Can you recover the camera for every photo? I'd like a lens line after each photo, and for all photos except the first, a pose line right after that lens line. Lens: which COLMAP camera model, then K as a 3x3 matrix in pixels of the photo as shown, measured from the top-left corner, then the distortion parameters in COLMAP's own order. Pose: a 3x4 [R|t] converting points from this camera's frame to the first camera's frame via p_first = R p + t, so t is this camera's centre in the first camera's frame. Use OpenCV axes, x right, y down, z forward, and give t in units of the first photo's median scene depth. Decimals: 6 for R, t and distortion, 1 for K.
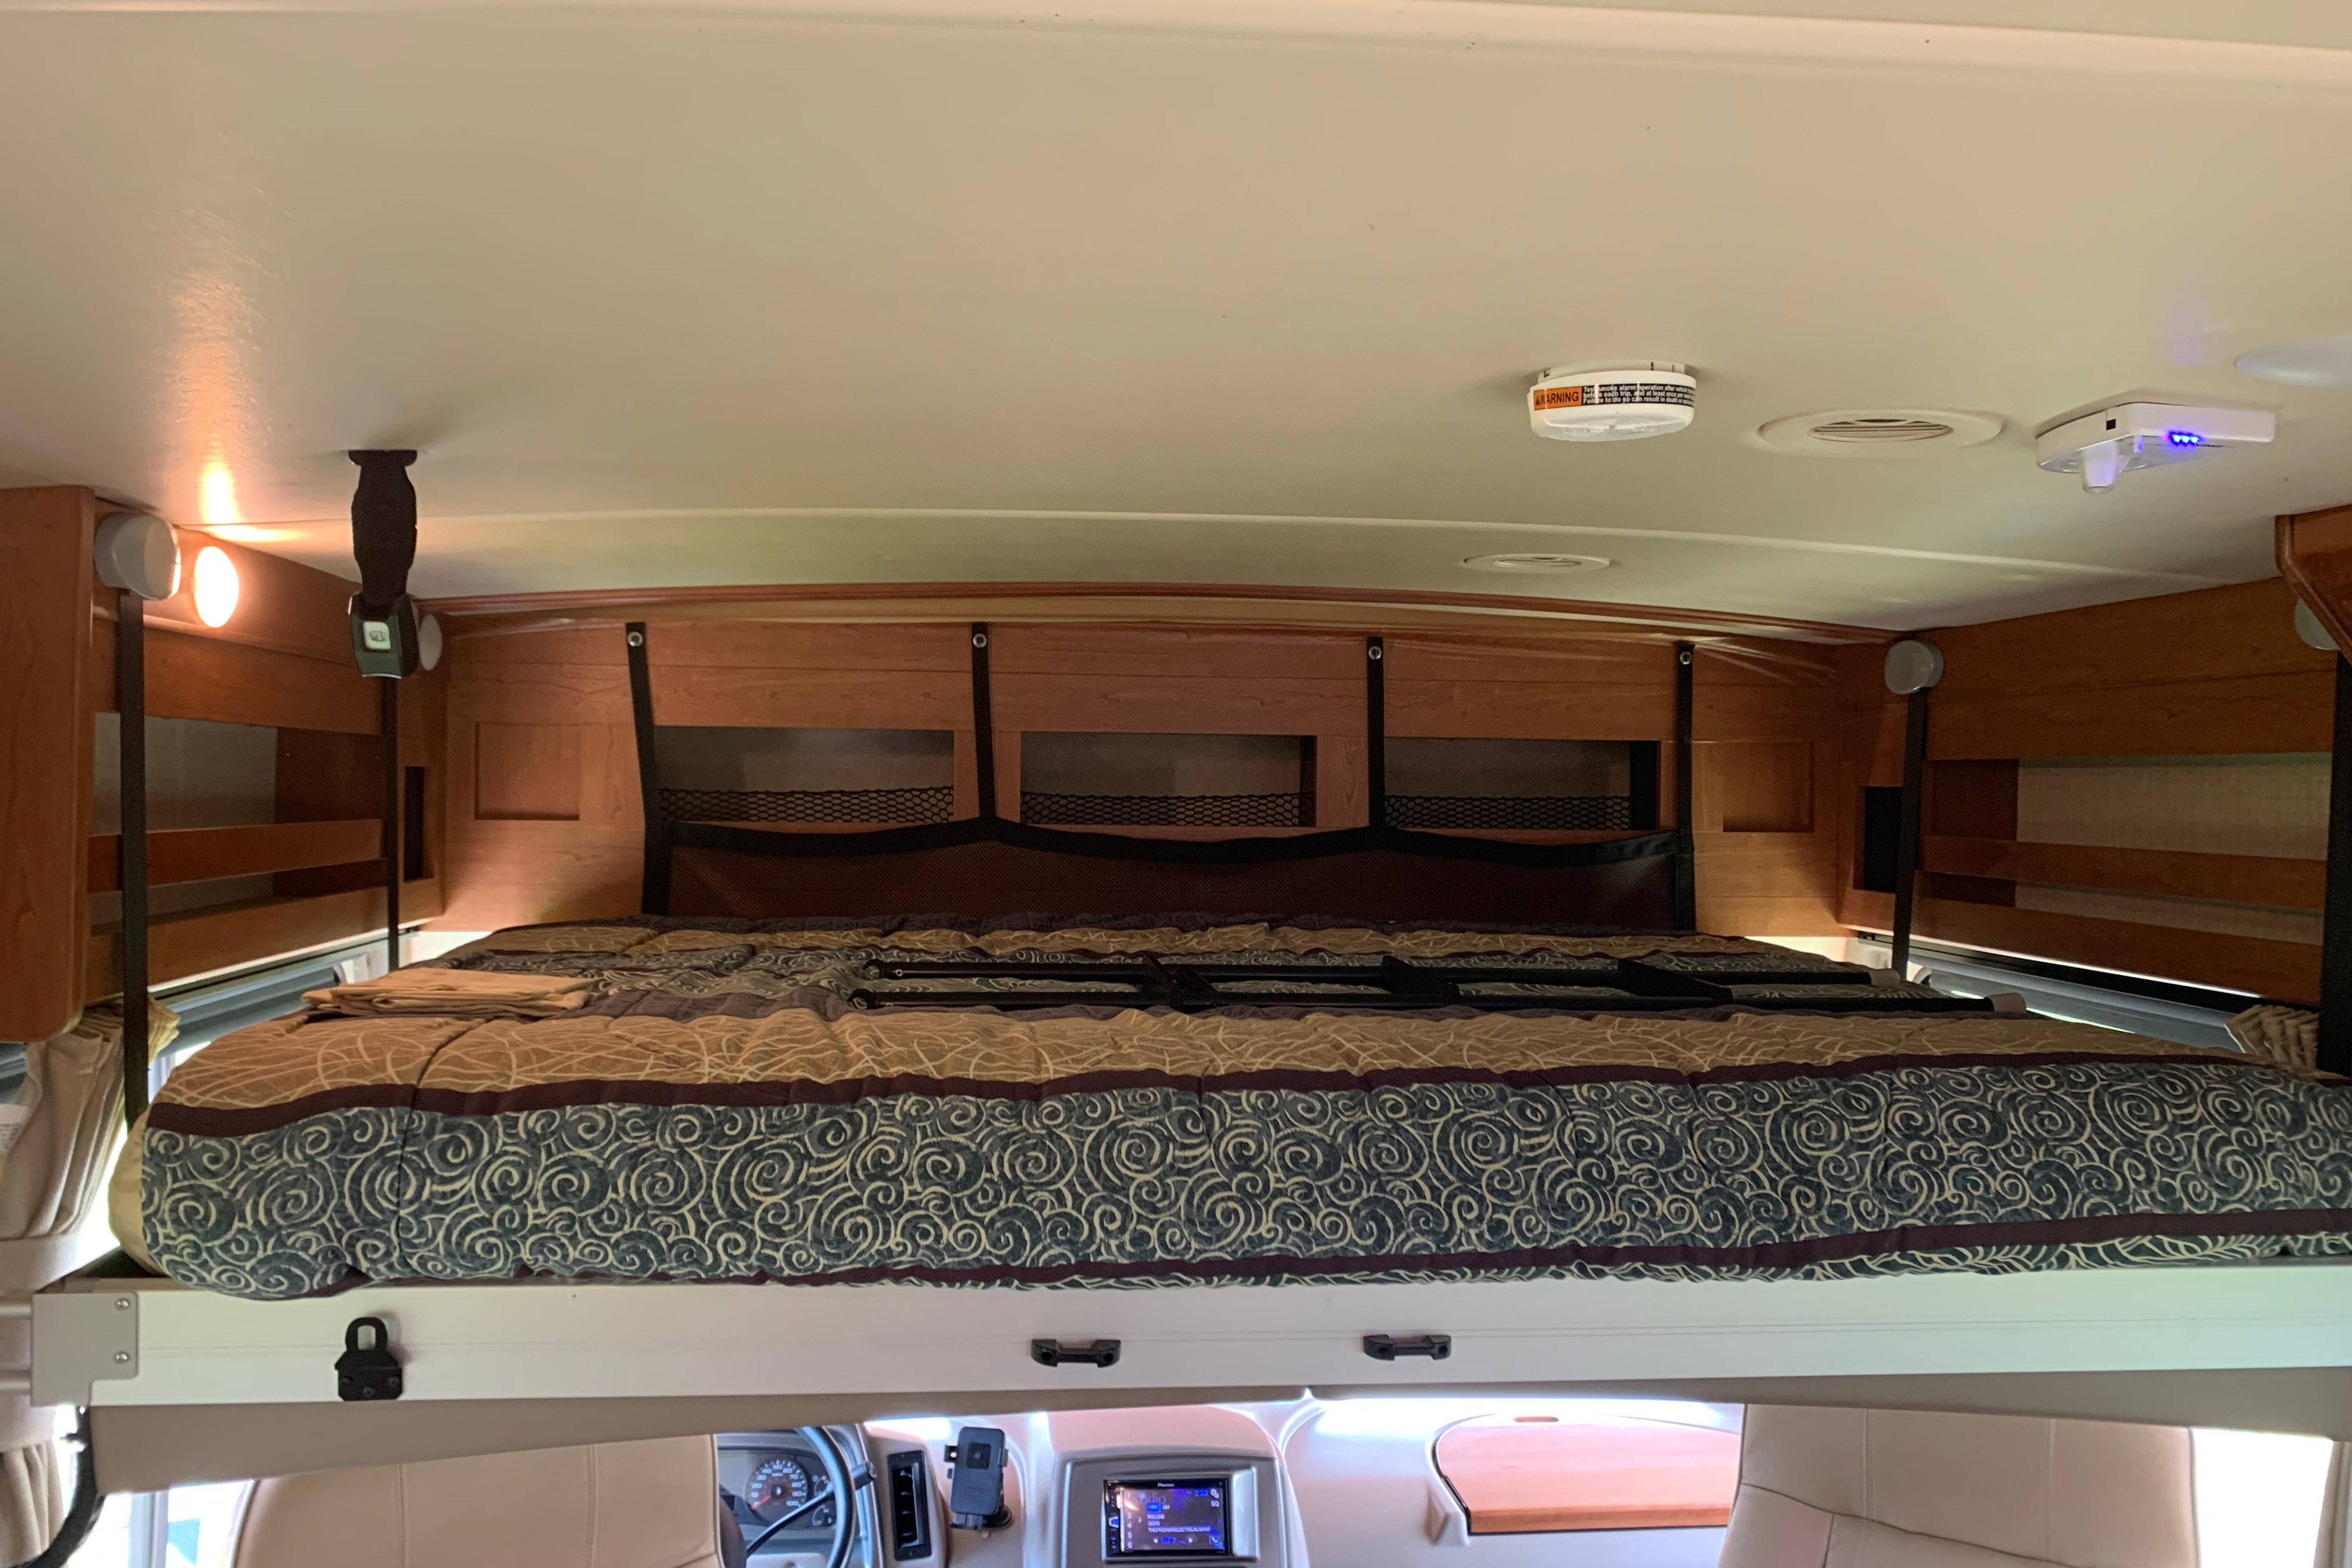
lens RADIAL K [[1764.0, 0, 1176.0], [0, 1764.0, 784.0], [0, 0, 1]] dist [0.006994, 0.001279]
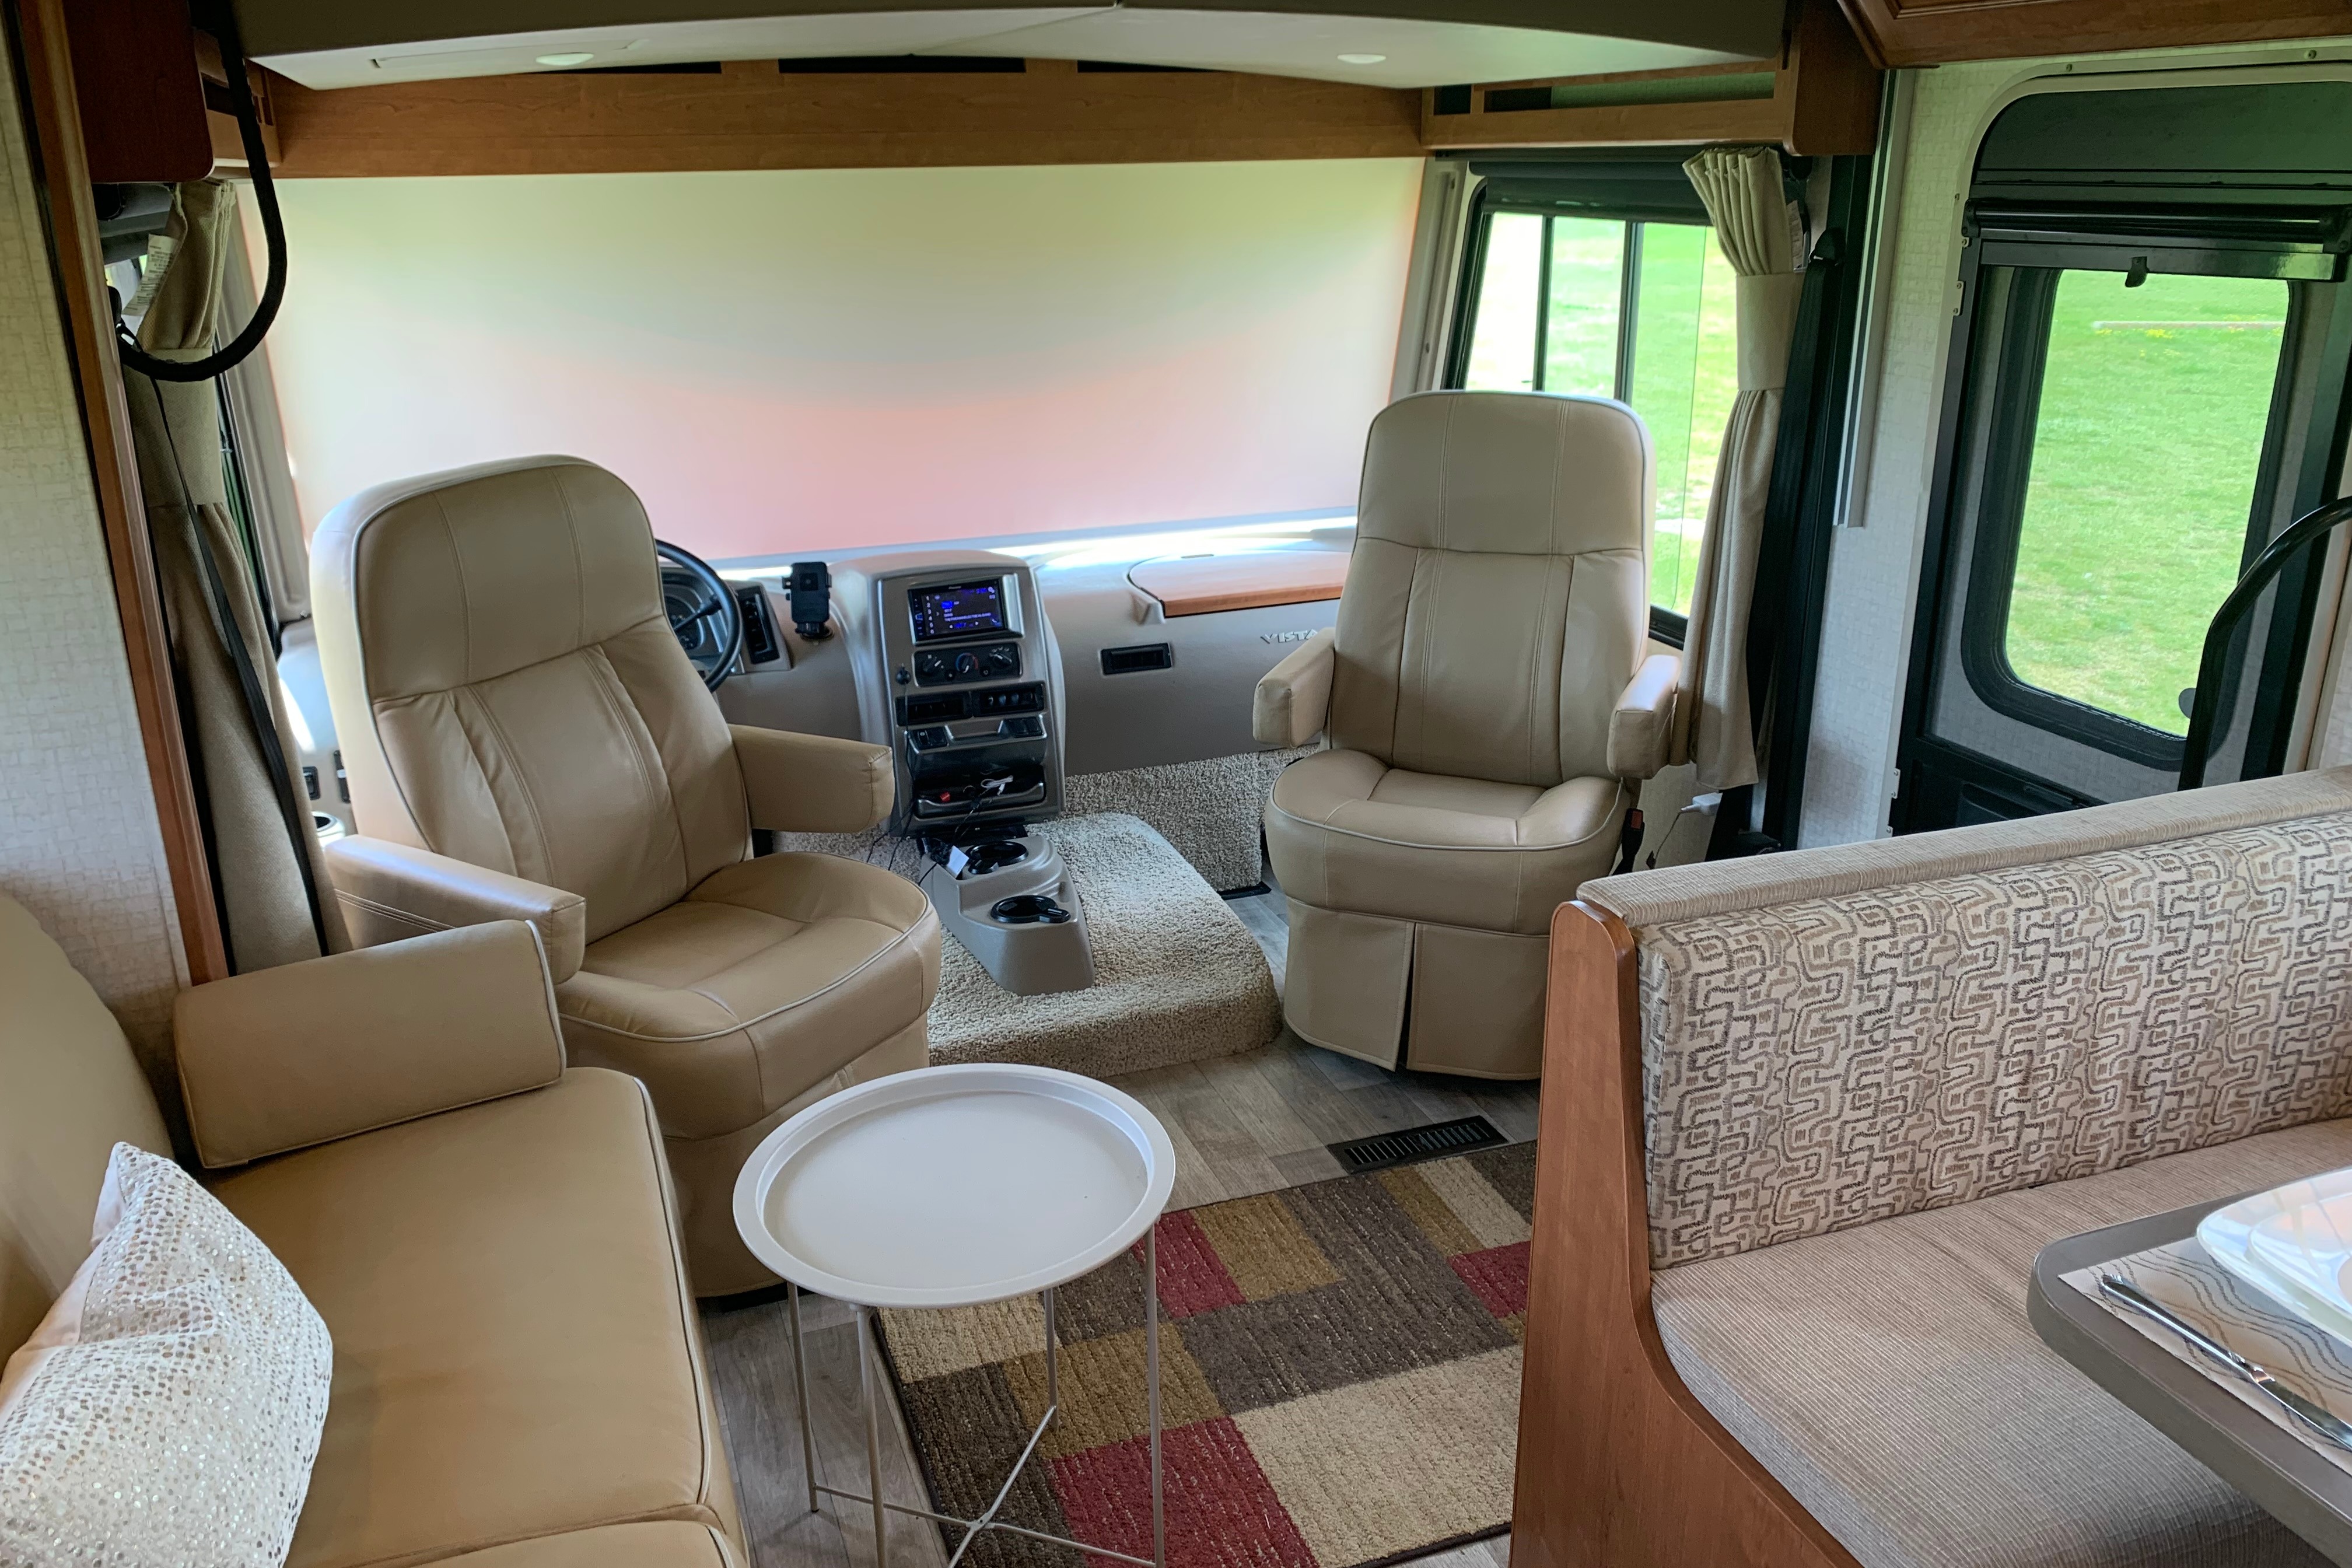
lens RADIAL K [[1764.0, 0, 1176.0], [0, 1764.0, 784.0], [0, 0, 1]] dist [0.006994, 0.001279]
pose [[0.968558, -0.099173, 0.228166, -0.162627], [0.017529, 0.942037, 0.335050, 0.082962], [-0.248169, -0.320516, 0.914156, -0.333075]]
